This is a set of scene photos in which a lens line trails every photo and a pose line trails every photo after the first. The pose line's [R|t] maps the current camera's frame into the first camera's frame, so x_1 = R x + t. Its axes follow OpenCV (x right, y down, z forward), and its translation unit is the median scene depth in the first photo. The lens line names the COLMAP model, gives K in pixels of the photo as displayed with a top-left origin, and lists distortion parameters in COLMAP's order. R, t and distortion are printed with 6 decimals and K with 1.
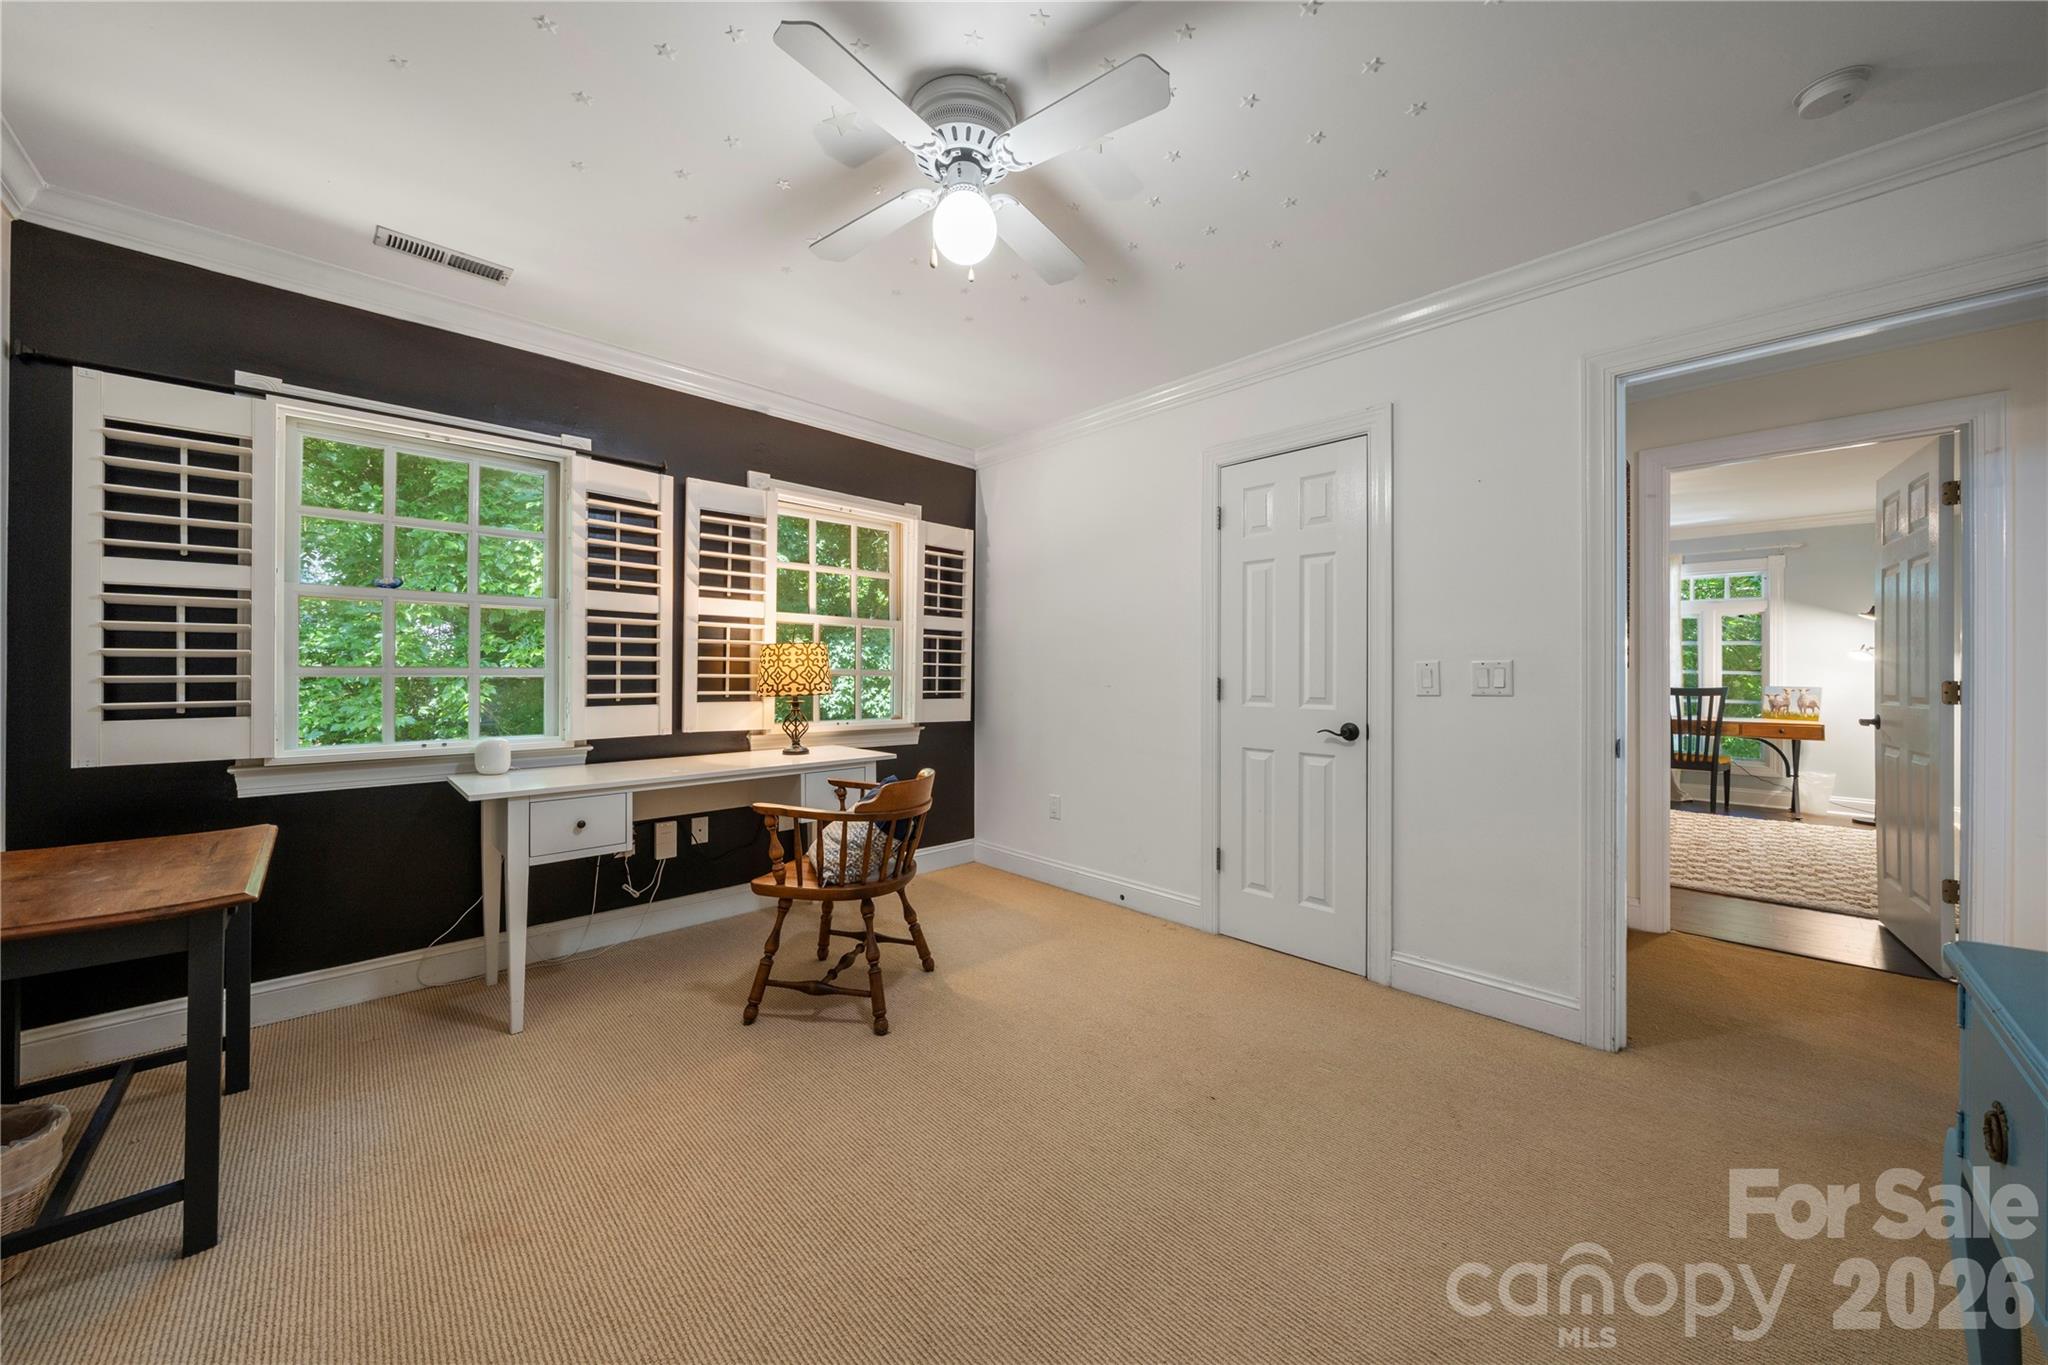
lens RADIAL K [[716.9, 0, 1008.0], [0, 716.9, 672.1], [0, 0, 1]] dist [-0.004139, -0.000361]
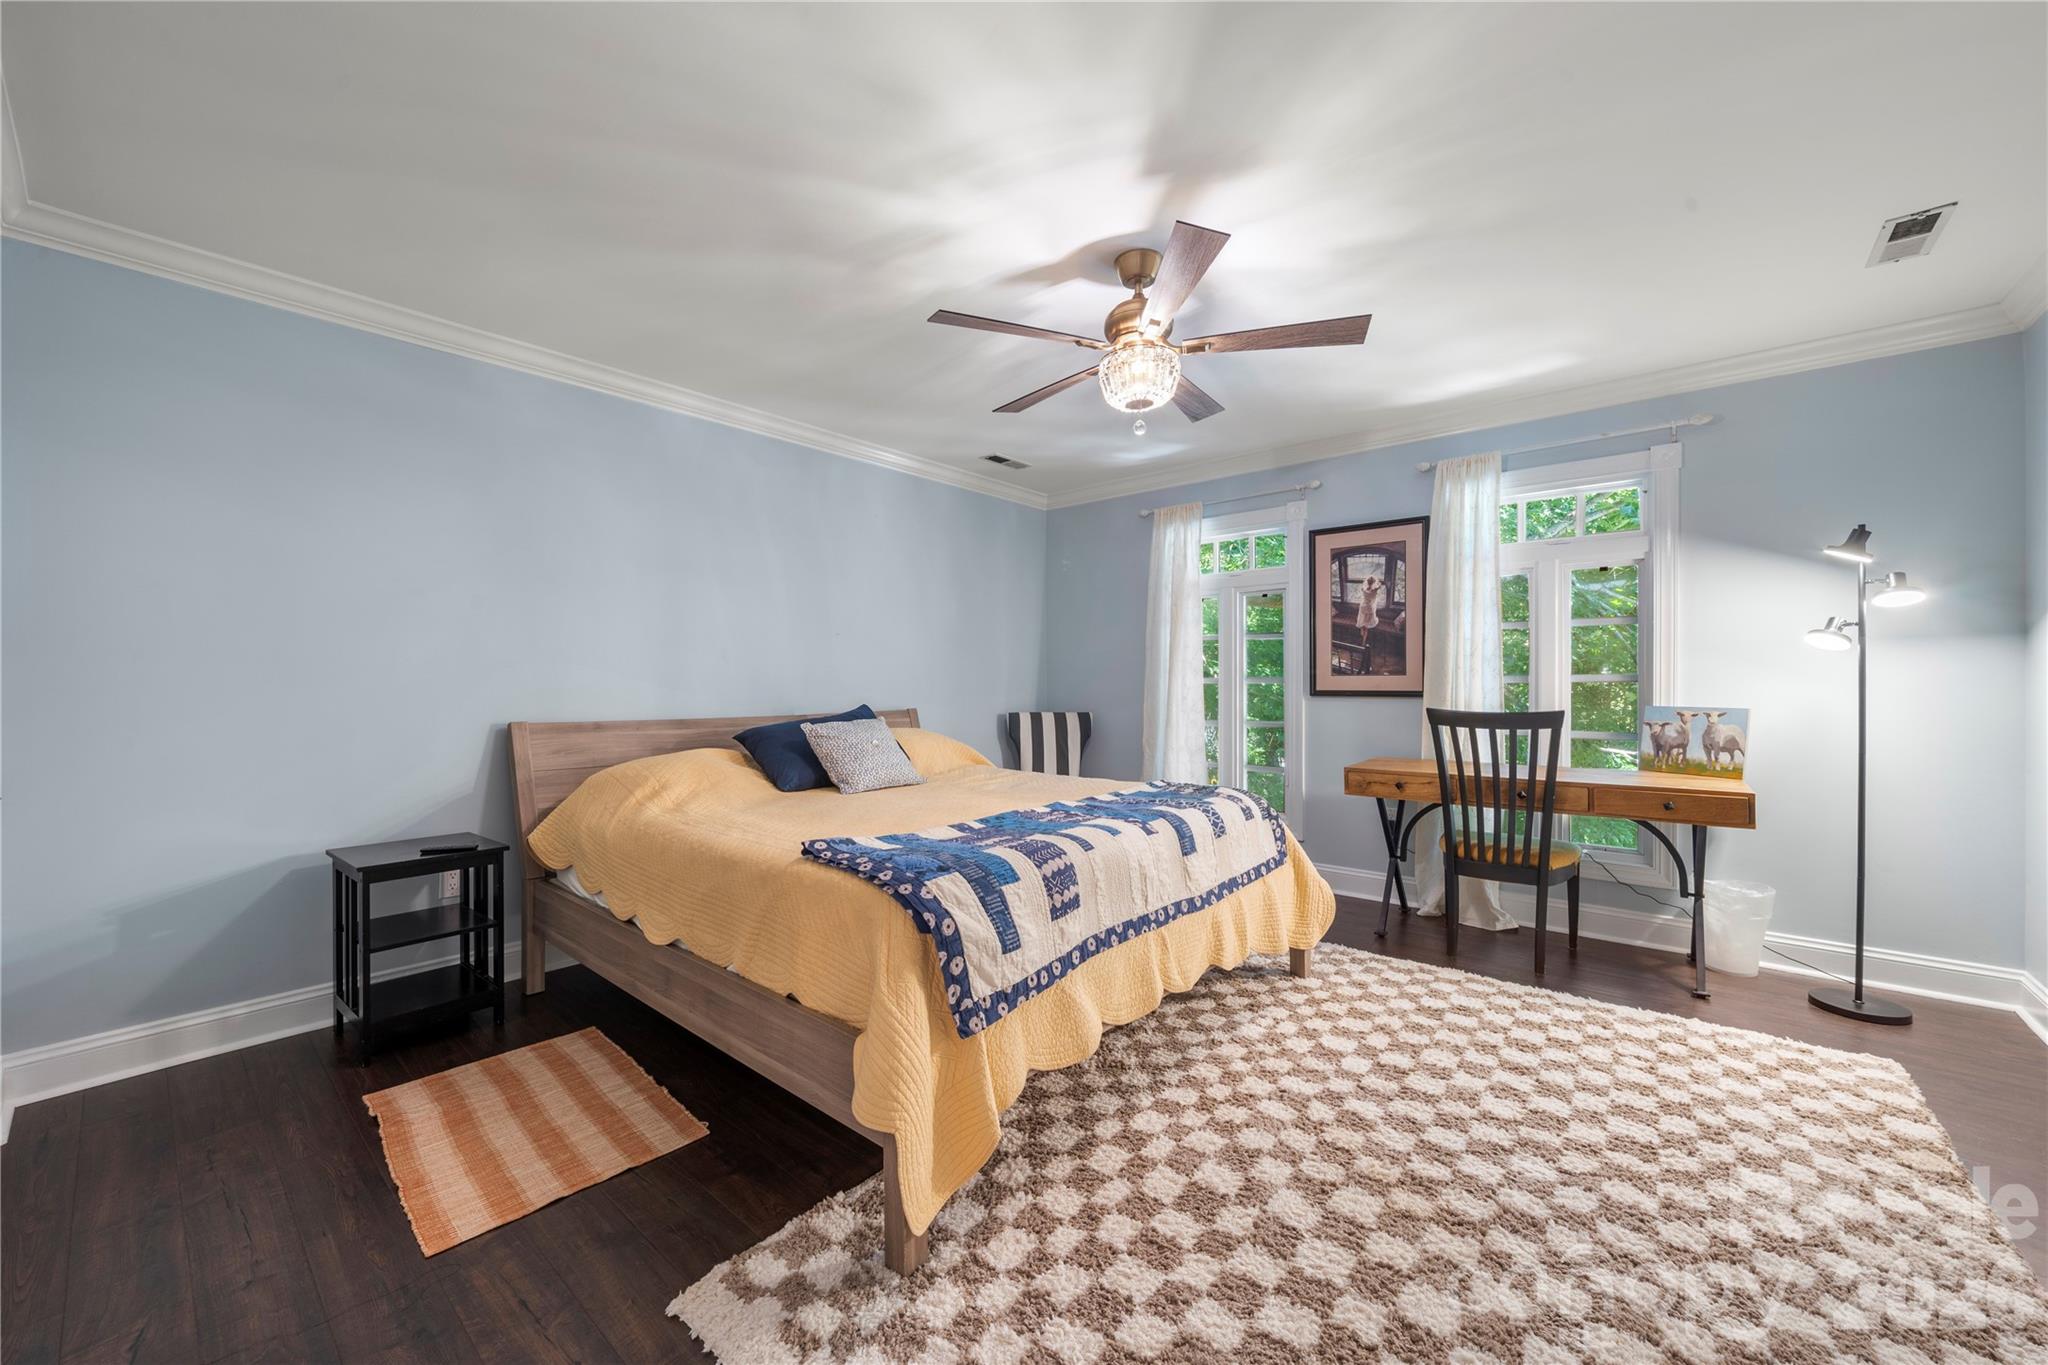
lens RADIAL K [[743.4, 0, 1043.8], [0, 743.4, 710.3], [0, 0, 1]] dist [-0.005858, -0.000111]
pose [[0.995332, -0.006291, 0.096300, 0.604641], [0.005327, 0.999933, 0.010271, 0.014783], [-0.096358, -0.009710, 0.995299, 0.535182]]
